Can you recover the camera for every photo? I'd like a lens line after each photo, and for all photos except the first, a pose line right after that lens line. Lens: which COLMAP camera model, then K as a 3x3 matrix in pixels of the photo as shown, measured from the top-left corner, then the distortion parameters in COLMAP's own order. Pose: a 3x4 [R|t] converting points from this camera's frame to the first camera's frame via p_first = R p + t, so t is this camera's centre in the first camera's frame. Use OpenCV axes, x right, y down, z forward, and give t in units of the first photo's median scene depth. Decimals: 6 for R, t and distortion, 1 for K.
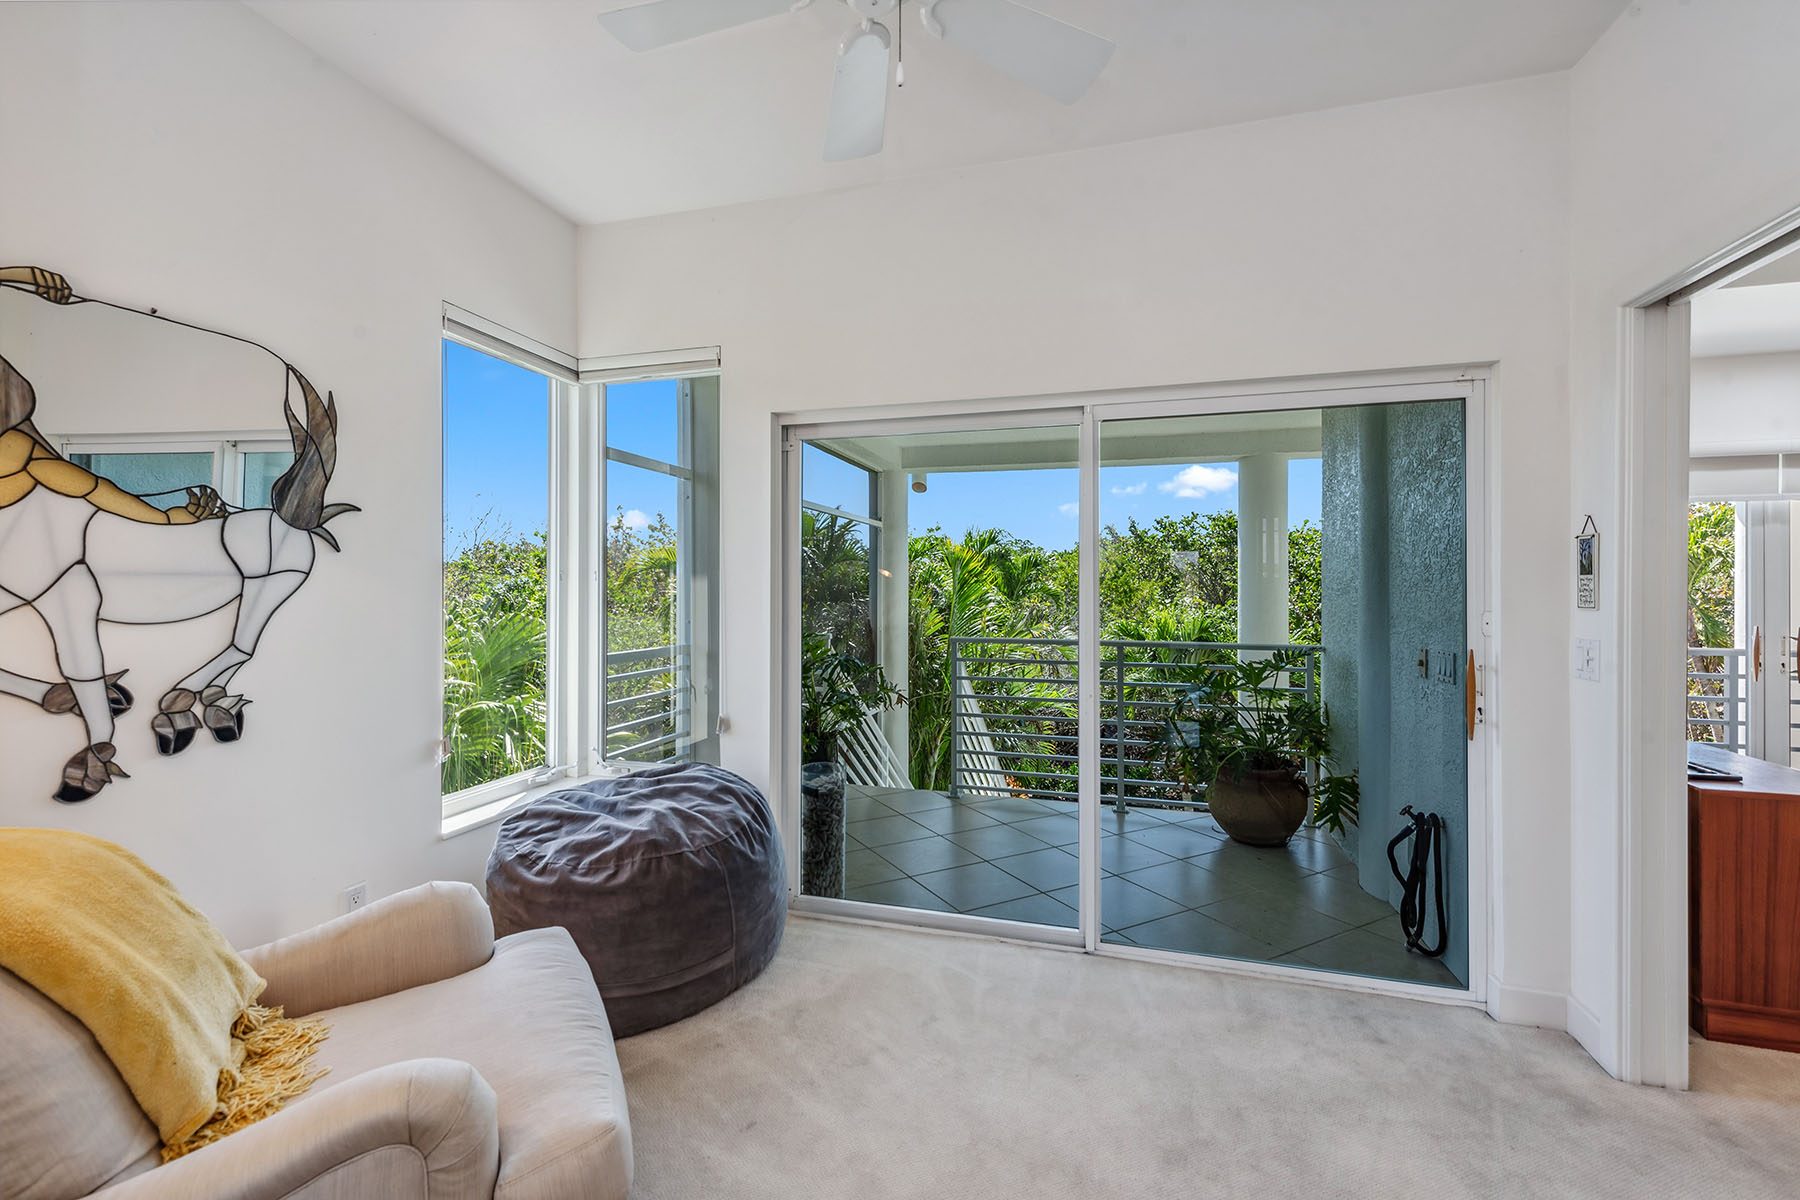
lens RADIAL K [[769.3, 0, 900.4], [0, 769.3, 584.6], [0, 0, 1]] dist [-0.039903, 0.000118]
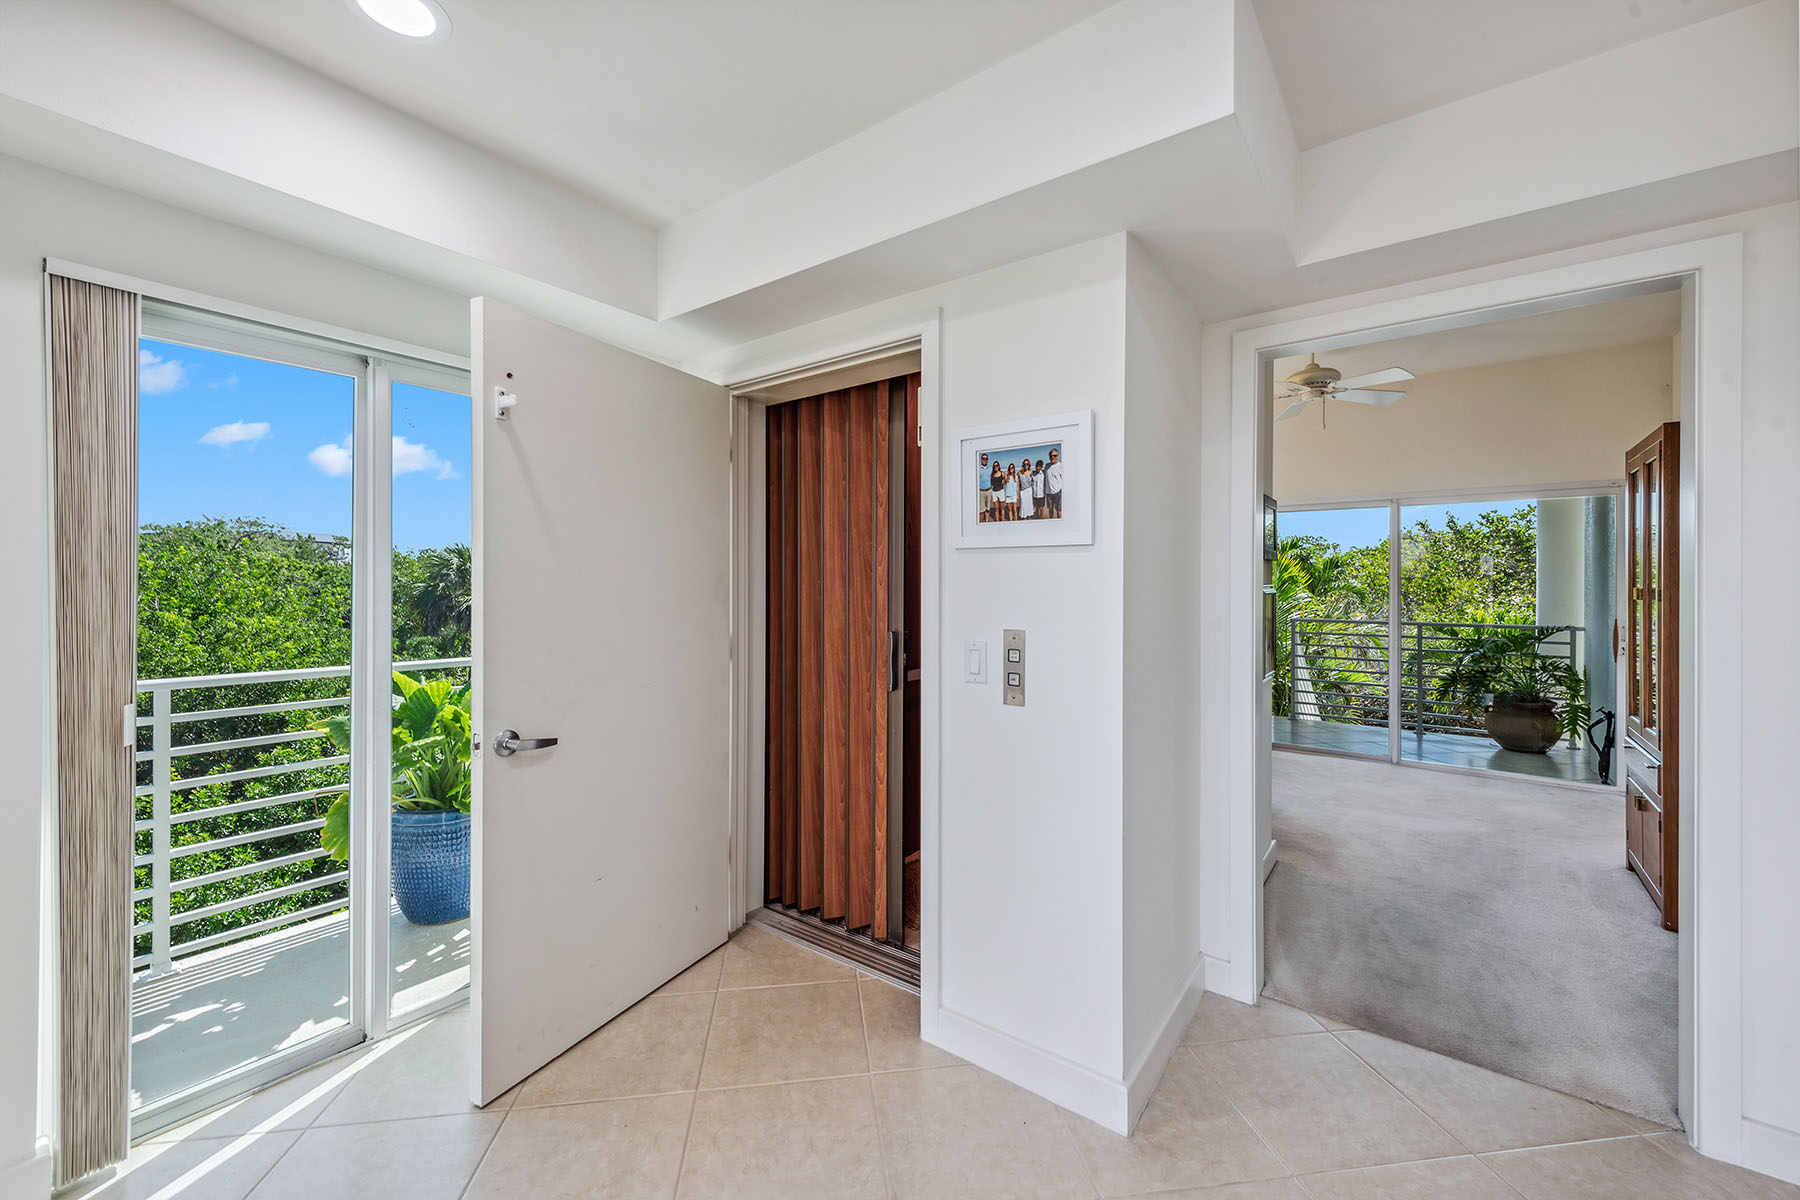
lens RADIAL K [[709.7, 0, 898.9], [0, 709.7, 584.8], [0, 0, 1]] dist [0.000311, 0.000001]
pose [[0.932071, -0.001620, -0.362271, -0.044018], [0.002339, 0.999996, 0.001548, -0.001082], [0.362267, -0.002291, 0.932071, -0.184191]]
